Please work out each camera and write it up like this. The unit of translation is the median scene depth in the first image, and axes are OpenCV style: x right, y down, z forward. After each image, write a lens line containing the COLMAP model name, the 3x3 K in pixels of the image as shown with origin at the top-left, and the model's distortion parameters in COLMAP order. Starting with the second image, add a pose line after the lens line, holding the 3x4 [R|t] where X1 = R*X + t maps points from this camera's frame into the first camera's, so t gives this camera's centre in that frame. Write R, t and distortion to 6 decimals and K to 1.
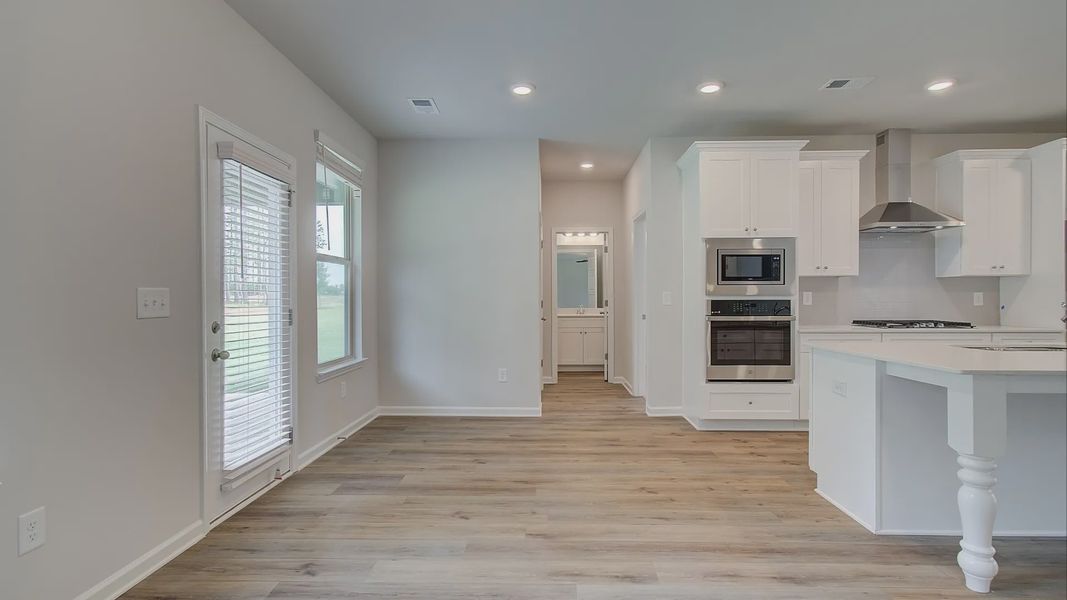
lens RADIAL K [[507.2, 0, 536.8], [0, 507.2, 301.6], [0, 0, 1]] dist [-0.001421, 0.001032]
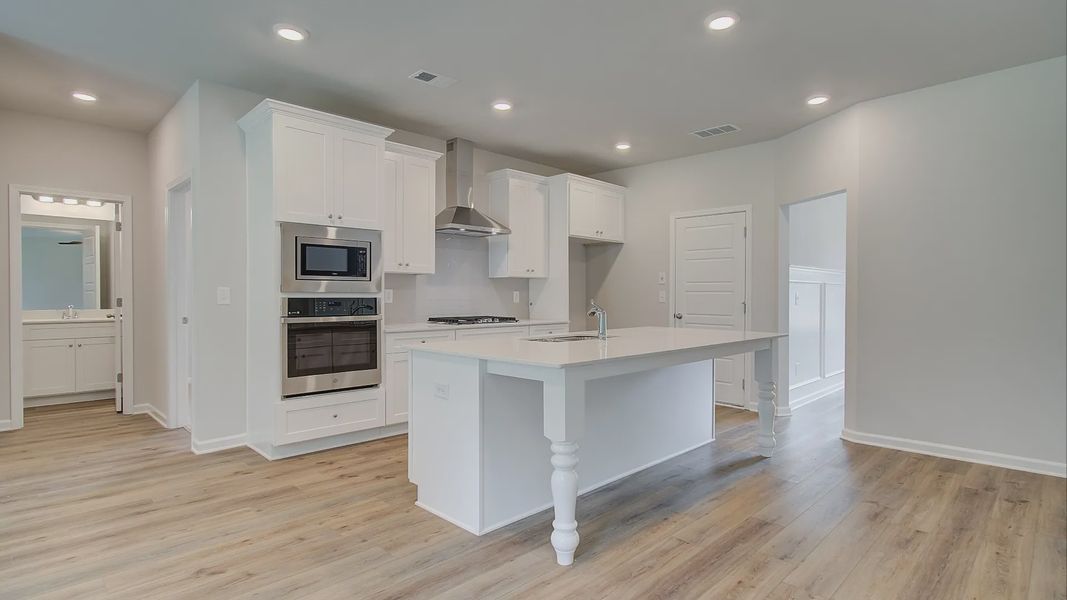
lens RADIAL K [[529.2, 0, 539.5], [0, 529.2, 298.1], [0, 0, 1]] dist [0.000097, 0.002583]
pose [[0.685273, -0.001739, 0.728284, 0.000564], [0.002945, 0.999996, -0.000383, -0.001378], [-0.728280, 0.002408, 0.685275, 0.121010]]
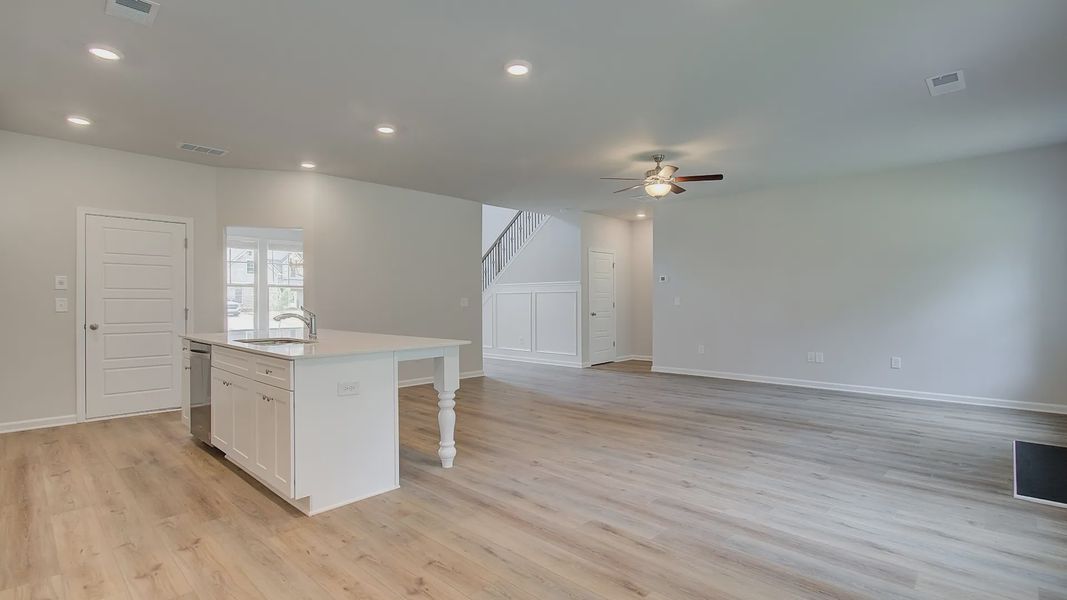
lens RADIAL K [[507.2, 0, 527.8], [0, 507.2, 297.7], [0, 0, 1]] dist [-0.001421, 0.001032]
pose [[-0.738046, 0.008527, 0.674696, -0.247717], [0.011343, 0.999936, -0.000229, -0.008226], [-0.674655, 0.007484, -0.738095, 0.987534]]
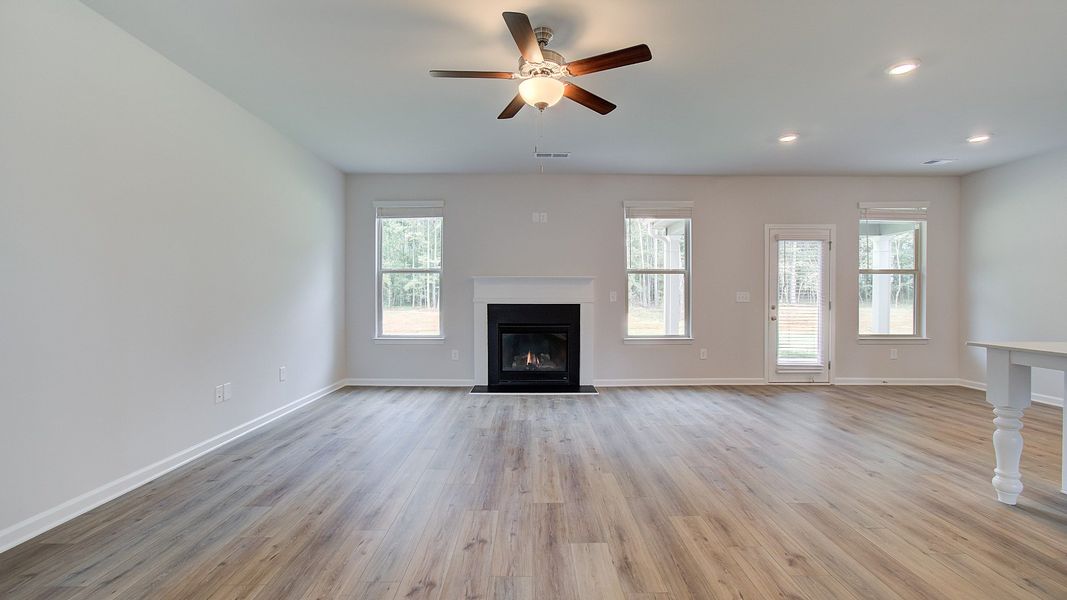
lens RADIAL K [[460.8, 0, 540.6], [0, 460.8, 302.6], [0, 0, 1]] dist [-0.007107, 0.004267]
pose [[0.050686, 0.016939, -0.998571, 0.972887], [-0.009744, 0.999817, 0.016465, 0.000100], [0.998667, 0.008895, 0.050842, -0.174151]]
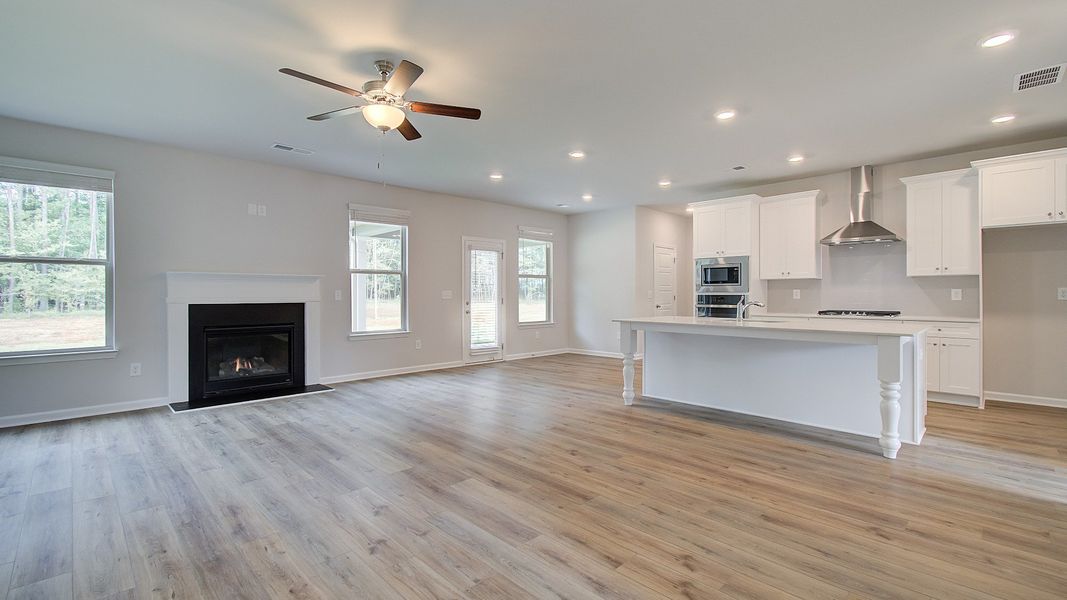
lens RADIAL K [[460.8, 0, 538.4], [0, 460.8, 293.9], [0, 0, 1]] dist [-0.007107, 0.004267]
pose [[0.731281, 0.000599, -0.682076, 1.008907], [-0.005291, 0.999975, -0.004795, 0.003842], [0.682055, 0.007115, 0.731266, -0.497366]]
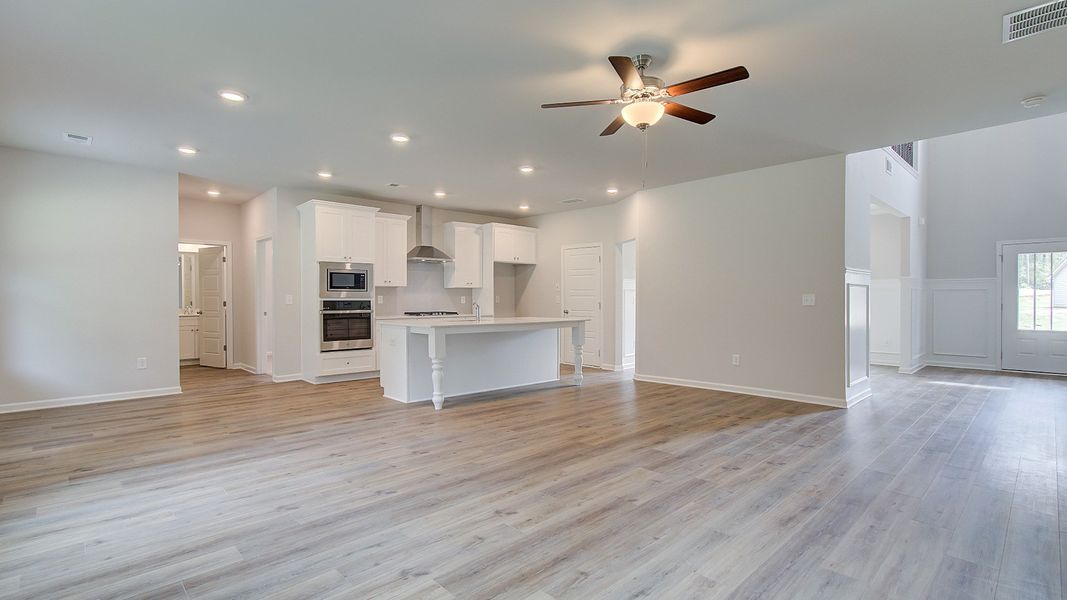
lens RADIAL K [[487.8, 0, 531.4], [0, 487.8, 300.8], [0, 0, 1]] dist [-0.005925, 0.006218]
pose [[0.708520, -0.002286, 0.705687, -0.269149], [0.006406, 0.999974, -0.003193, 0.006924], [-0.705662, 0.006784, 0.708517, -0.535411]]
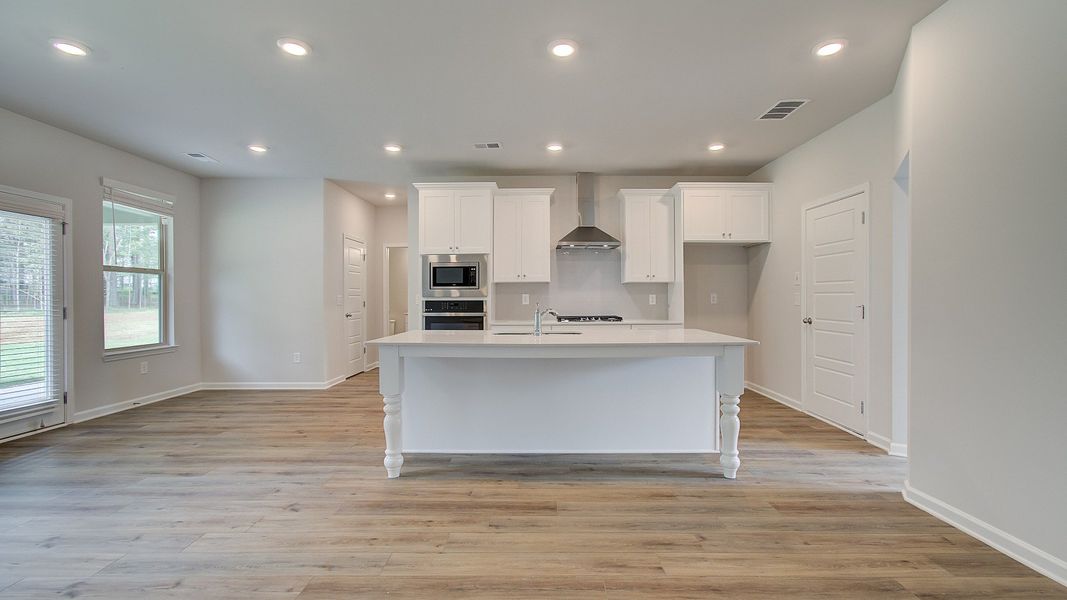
lens RADIAL K [[460.8, 0, 532.3], [0, 460.8, 300.7], [0, 0, 1]] dist [-0.007107, 0.004267]
pose [[0.999738, -0.001623, 0.022841, 0.601994], [0.001706, 0.999992, -0.003647, 0.002591], [-0.022835, 0.003685, 0.999732, -0.232401]]
